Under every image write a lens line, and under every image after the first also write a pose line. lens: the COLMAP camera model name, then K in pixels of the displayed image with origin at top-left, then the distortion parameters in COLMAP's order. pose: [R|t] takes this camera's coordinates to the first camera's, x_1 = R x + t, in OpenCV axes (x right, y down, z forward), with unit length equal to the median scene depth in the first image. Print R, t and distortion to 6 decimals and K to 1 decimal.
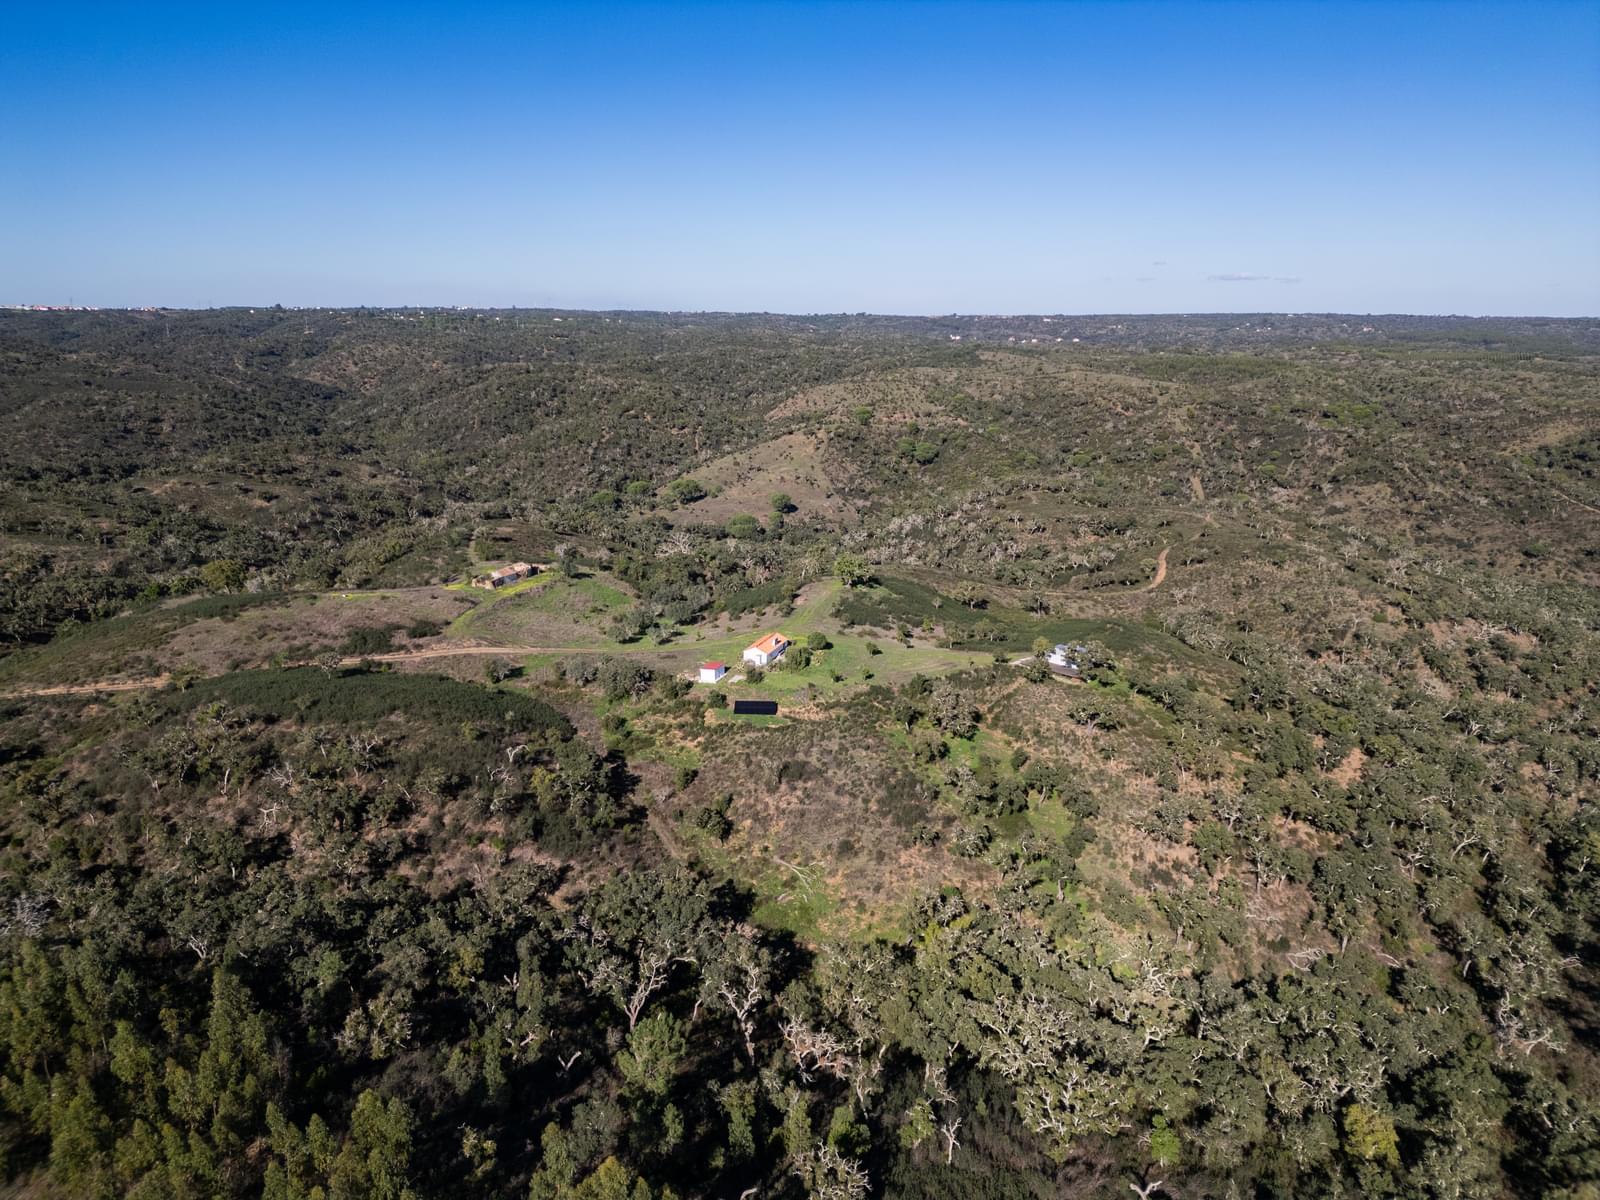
lens RADIAL K [[1114.6, 0, 805.0], [0, 1114.6, 602.6], [0, 0, 1]] dist [0.090659, -0.094552]
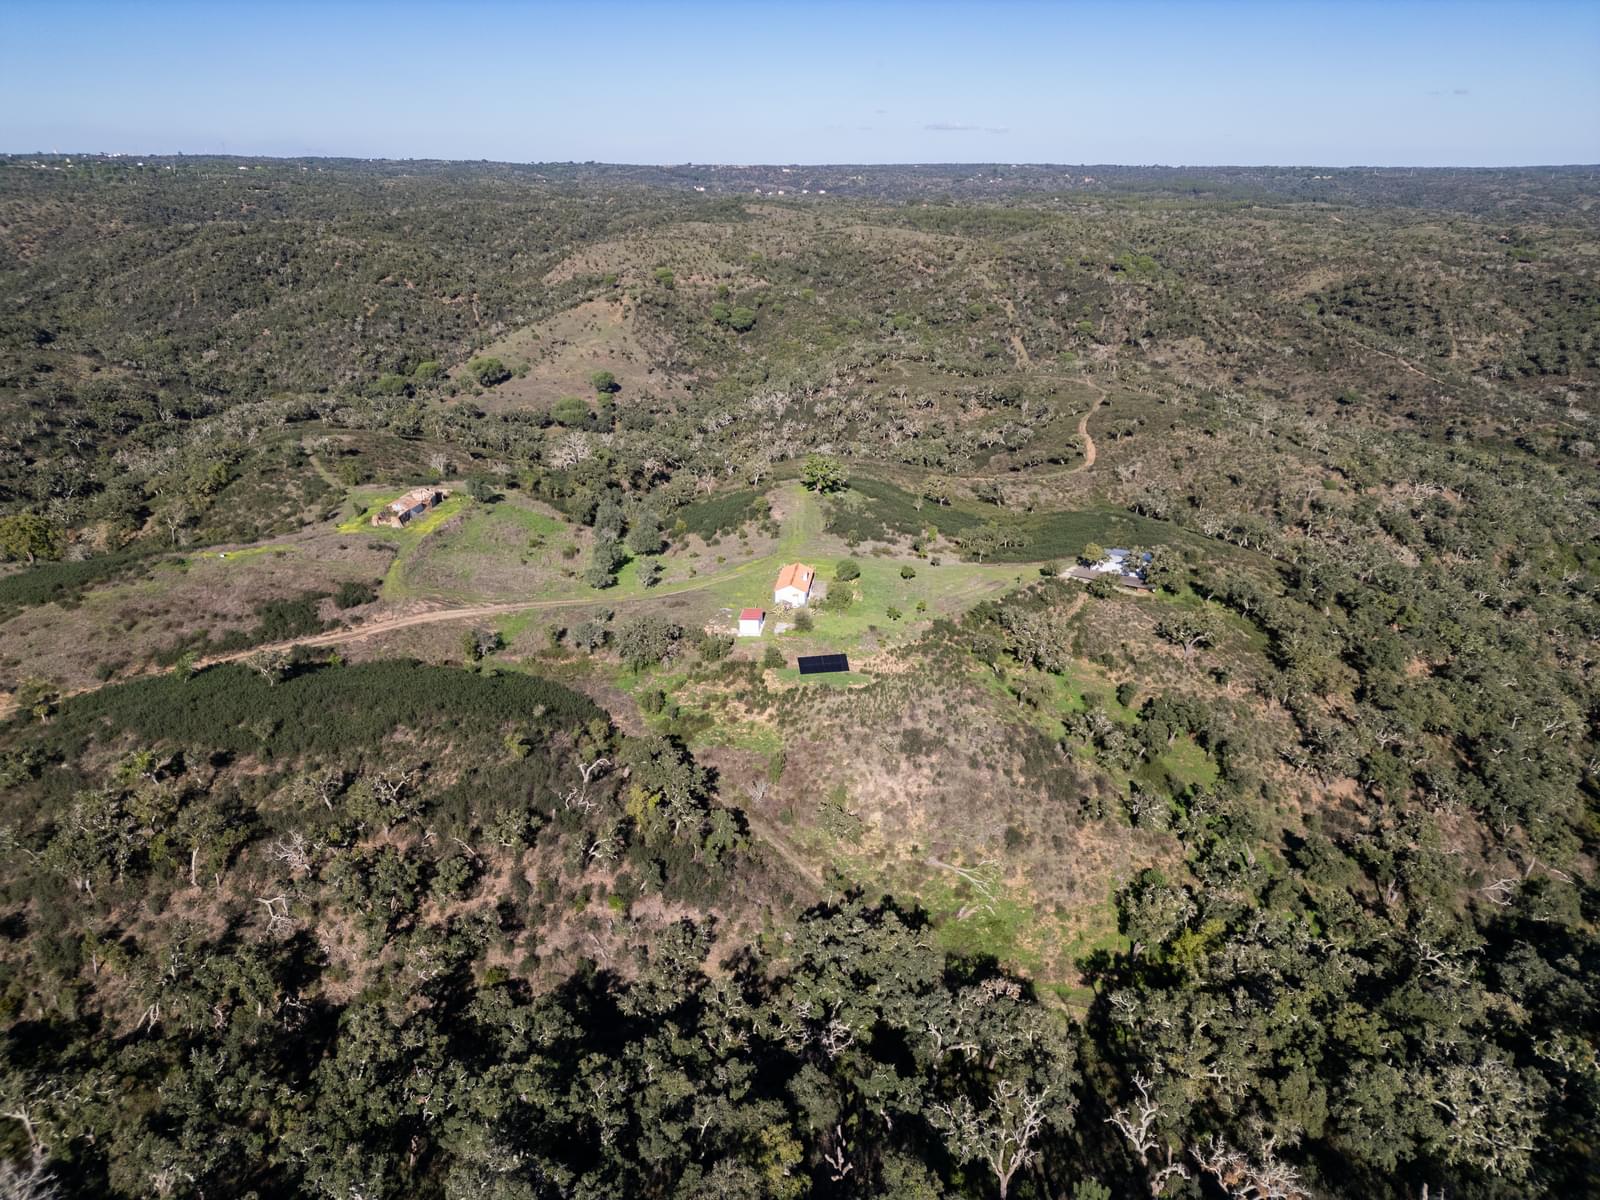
lens RADIAL K [[1114.6, 0, 805.0], [0, 1114.6, 602.6], [0, 0, 1]] dist [0.090659, -0.094552]
pose [[0.972560, -0.086739, 0.215878, -0.094719], [0.060327, 0.990185, 0.126071, -0.022389], [-0.224695, -0.109588, 0.968247, 0.087114]]
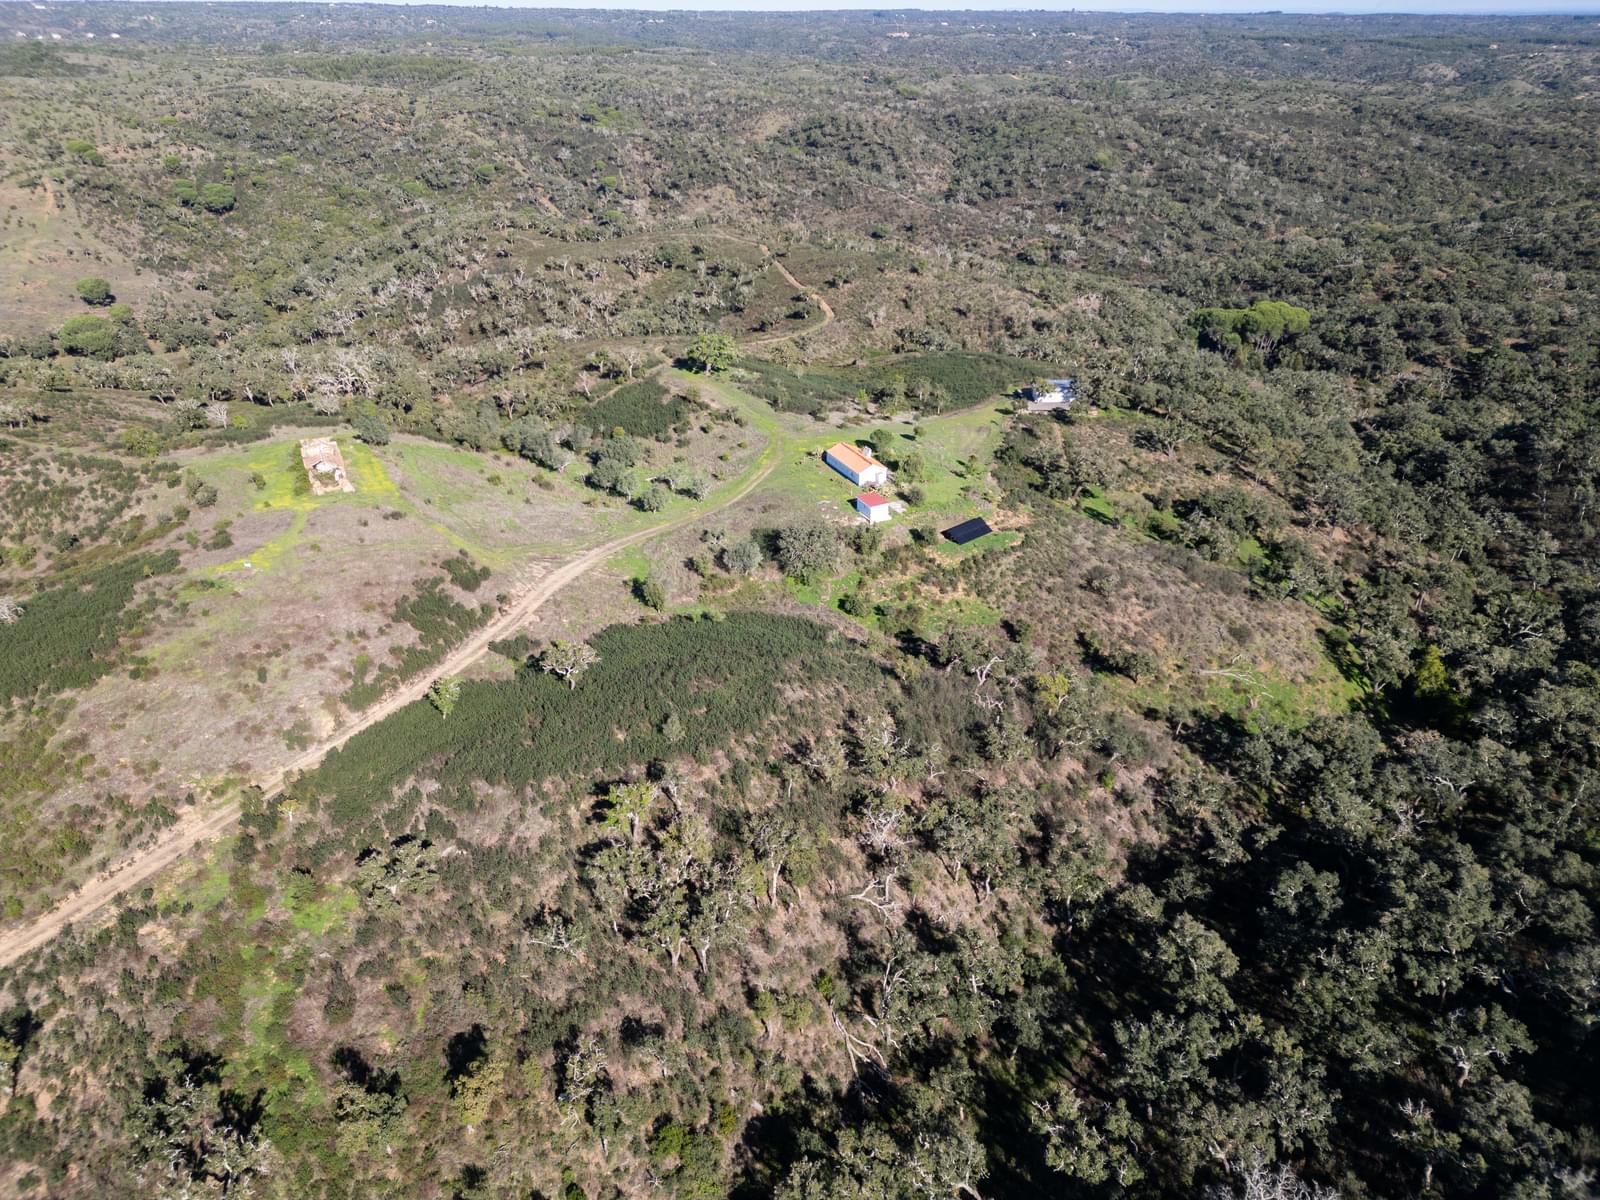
lens RADIAL K [[1117.4, 0, 806.6], [0, 1117.4, 599.7], [0, 0, 1]] dist [0.083757, -0.083071]
pose [[0.710633, -0.330497, 0.621106, -0.271433], [0.178350, 0.938587, 0.295375, -0.050840], [-0.680583, -0.099129, 0.725934, 0.194079]]
